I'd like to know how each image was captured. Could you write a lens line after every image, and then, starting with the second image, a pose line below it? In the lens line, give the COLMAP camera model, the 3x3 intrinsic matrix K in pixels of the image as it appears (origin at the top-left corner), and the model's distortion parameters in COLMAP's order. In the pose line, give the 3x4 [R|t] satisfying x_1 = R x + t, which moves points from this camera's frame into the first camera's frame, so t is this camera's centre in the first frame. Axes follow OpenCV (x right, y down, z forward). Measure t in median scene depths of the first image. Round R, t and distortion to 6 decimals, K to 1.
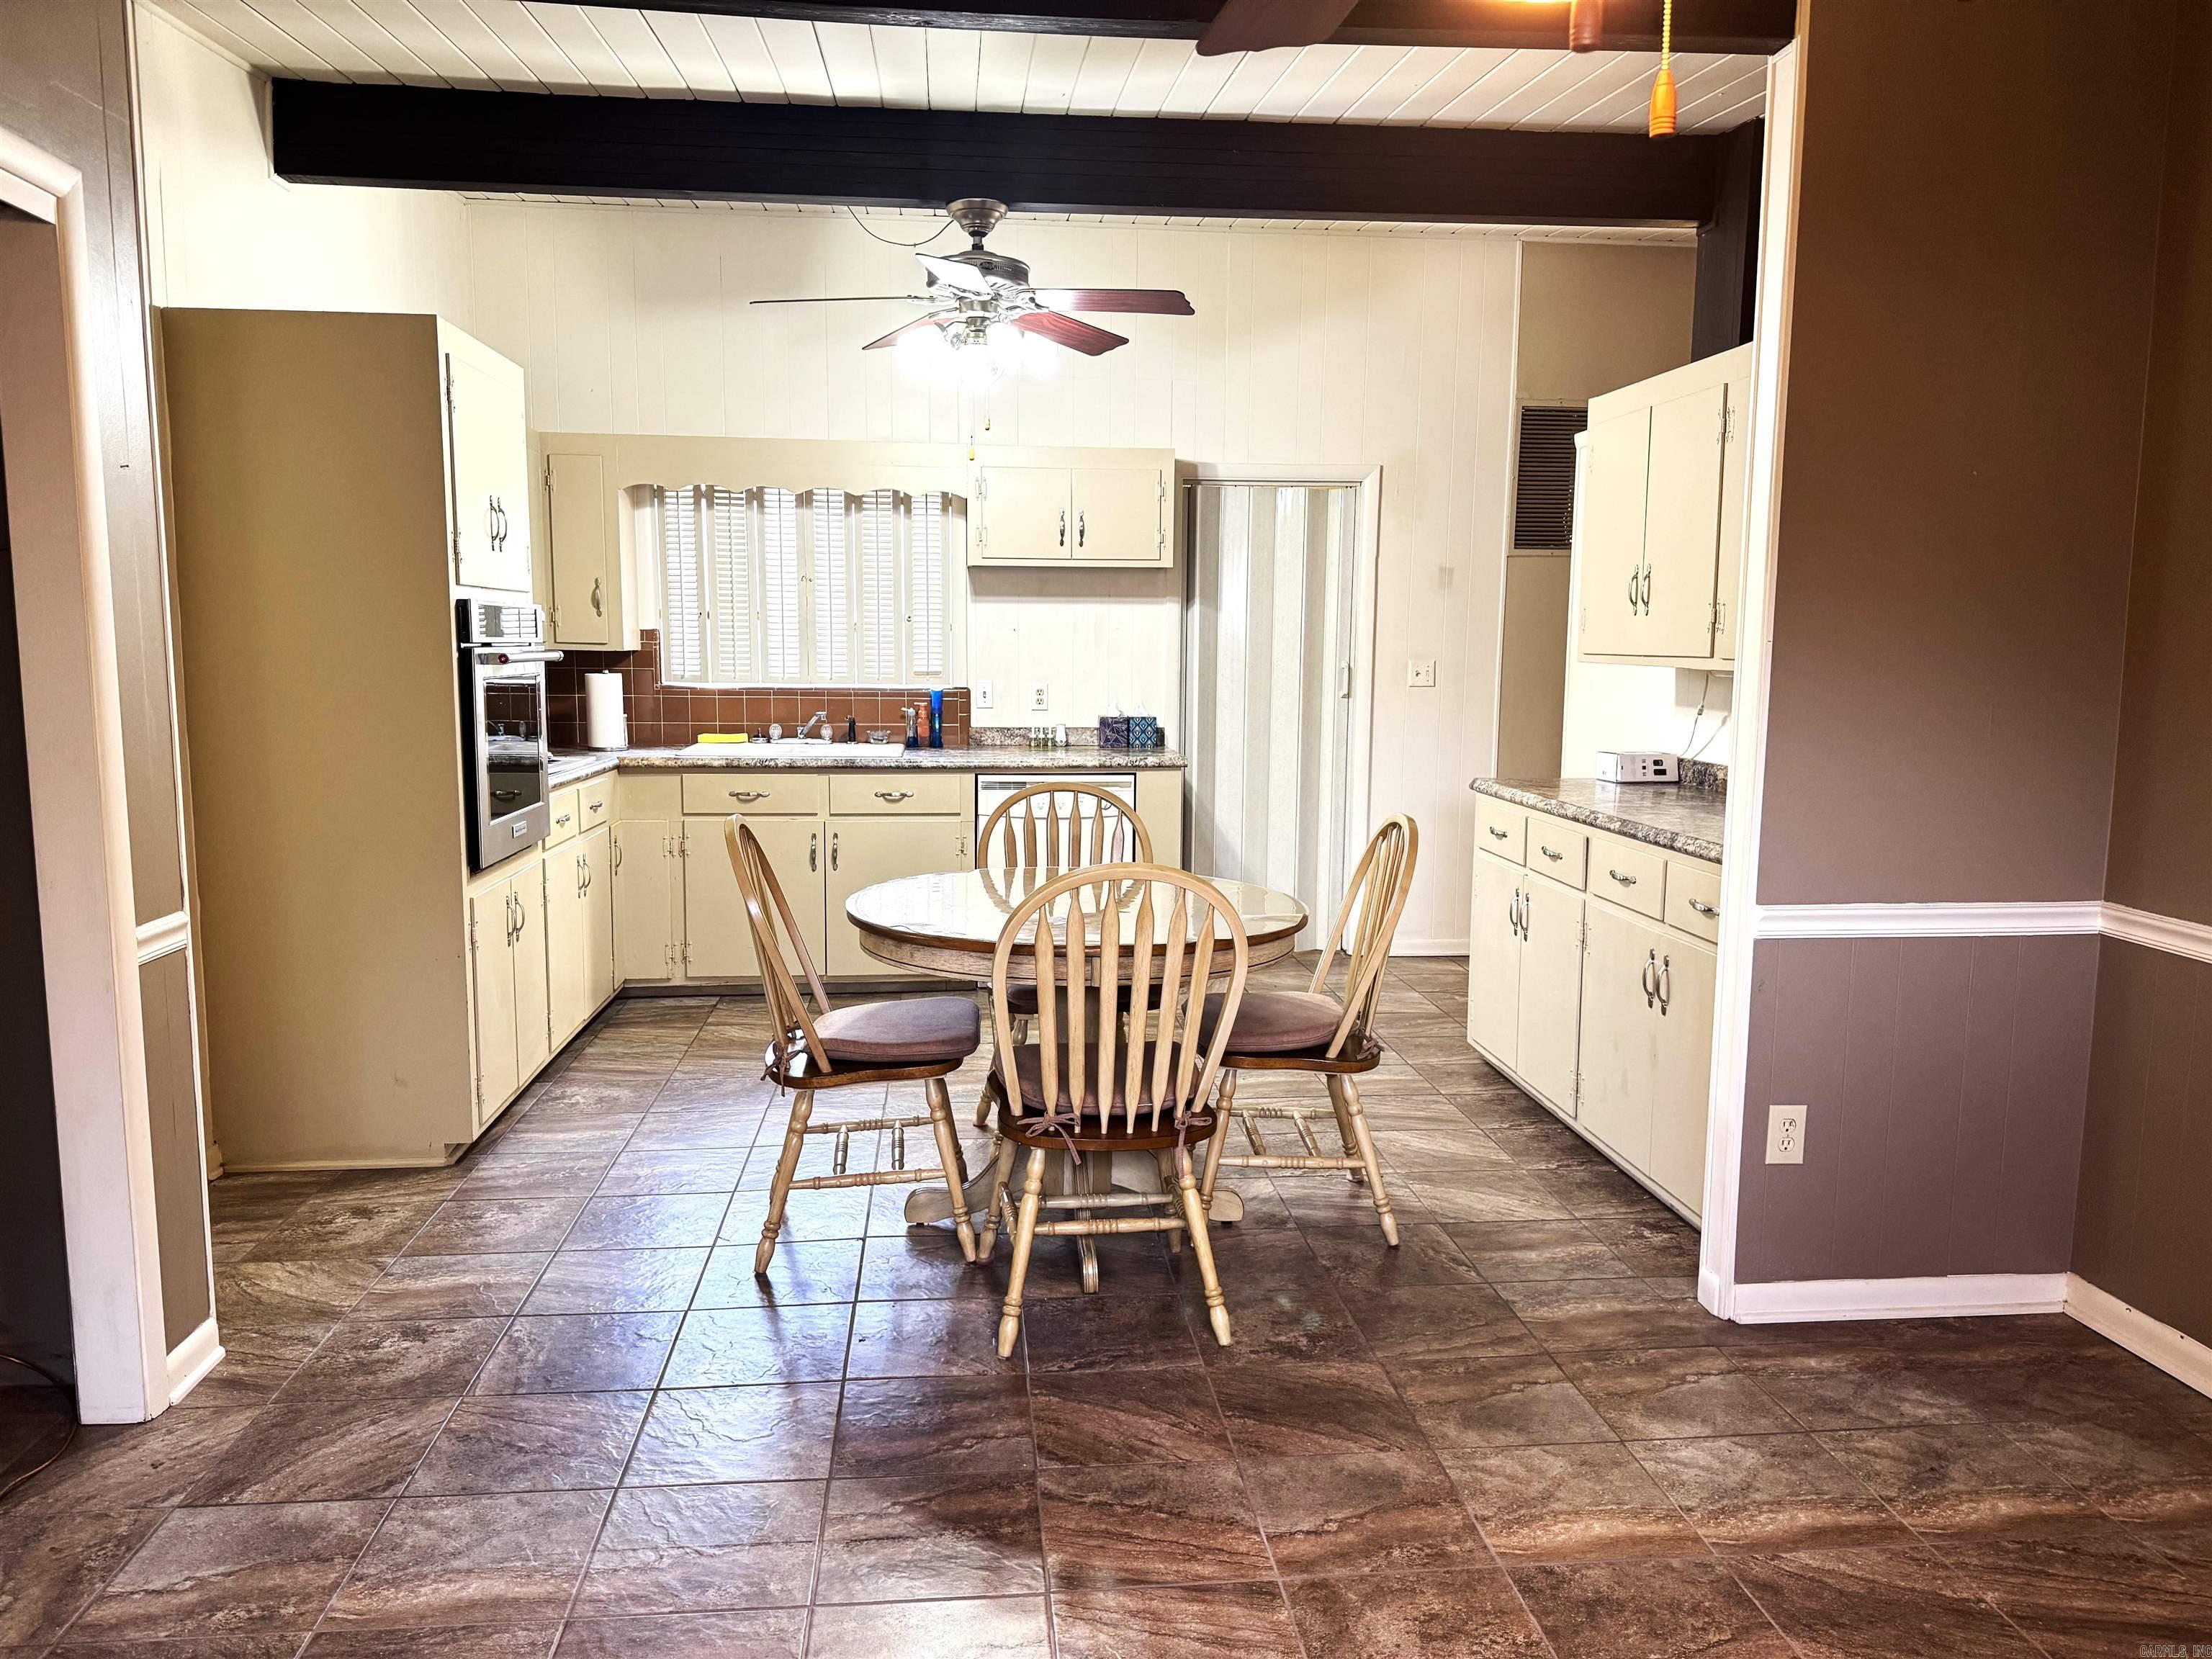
lens RADIAL K [[1517.5, 0, 1106.0], [0, 1517.5, 829.5], [0, 0, 1]] dist [-0.073093, -0.001285]
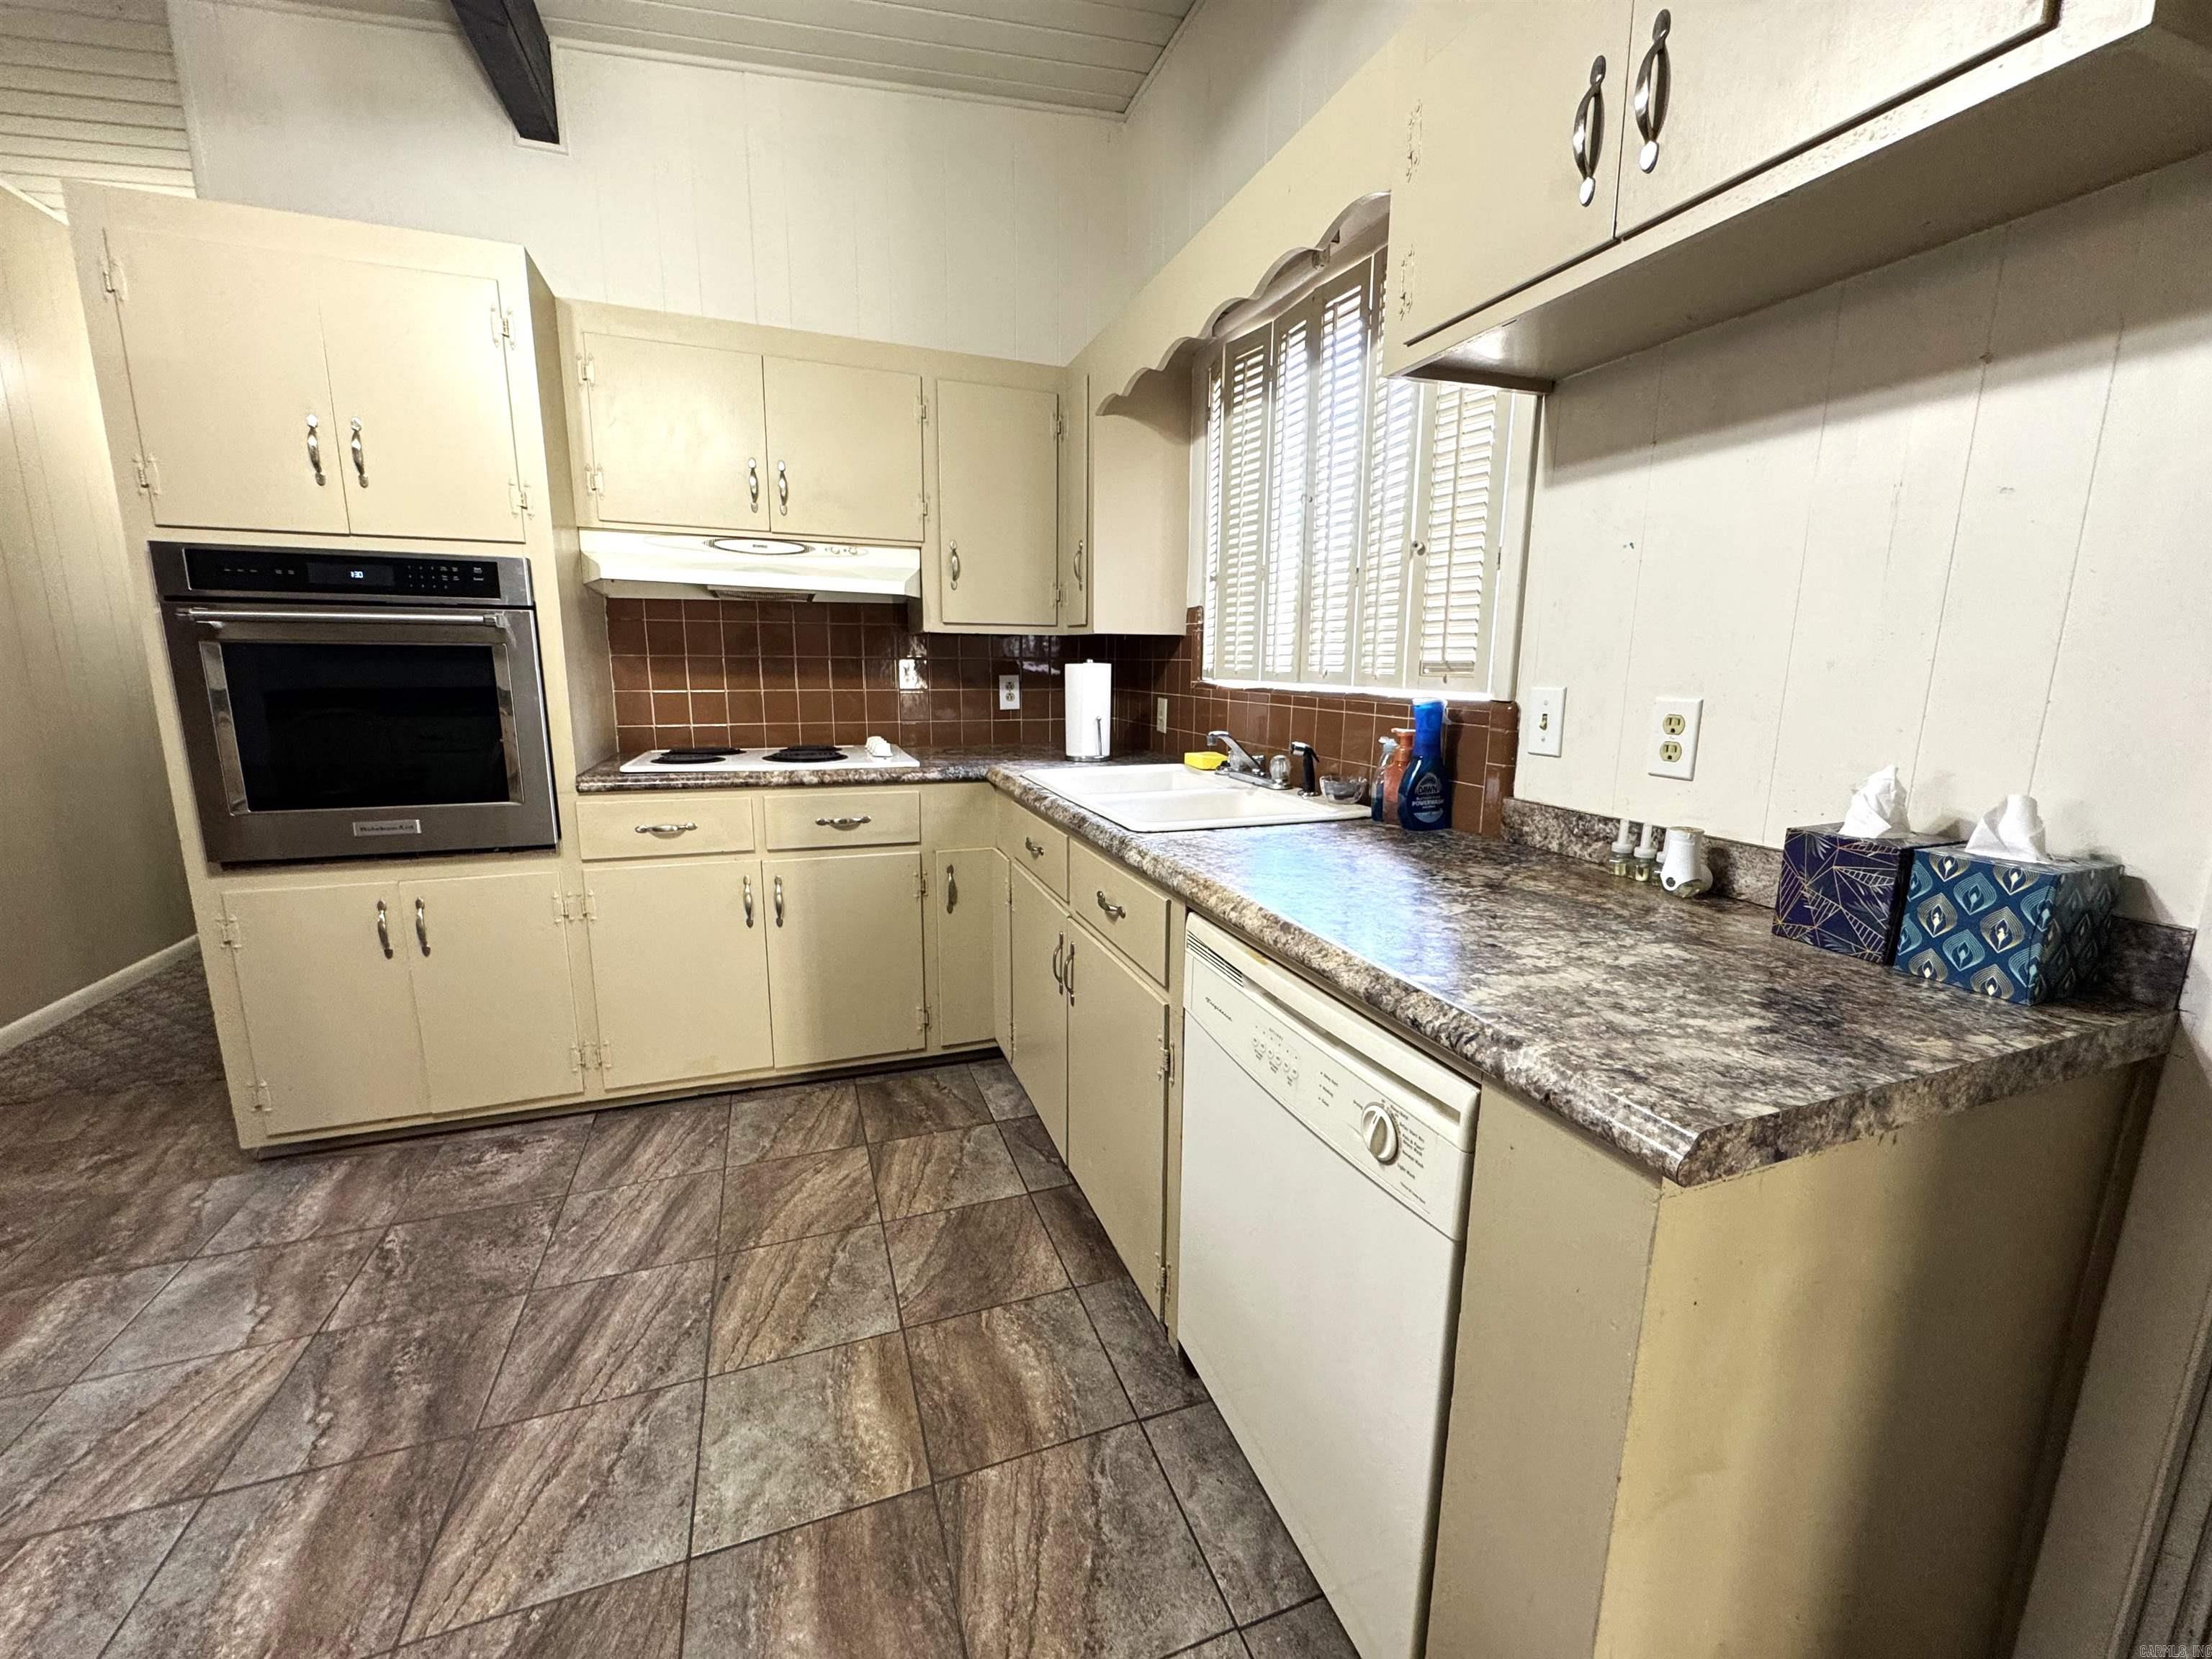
lens RADIAL K [[878.0, 0, 1106.0], [0, 878.0, 829.5], [0, 0, 1]] dist [-0.001420, -0.000130]
pose [[0.253766, 0.176124, -0.951096, 0.118150], [-0.126905, 0.980846, 0.147773, -0.081846], [0.958905, 0.083199, 0.271256, 0.841221]]
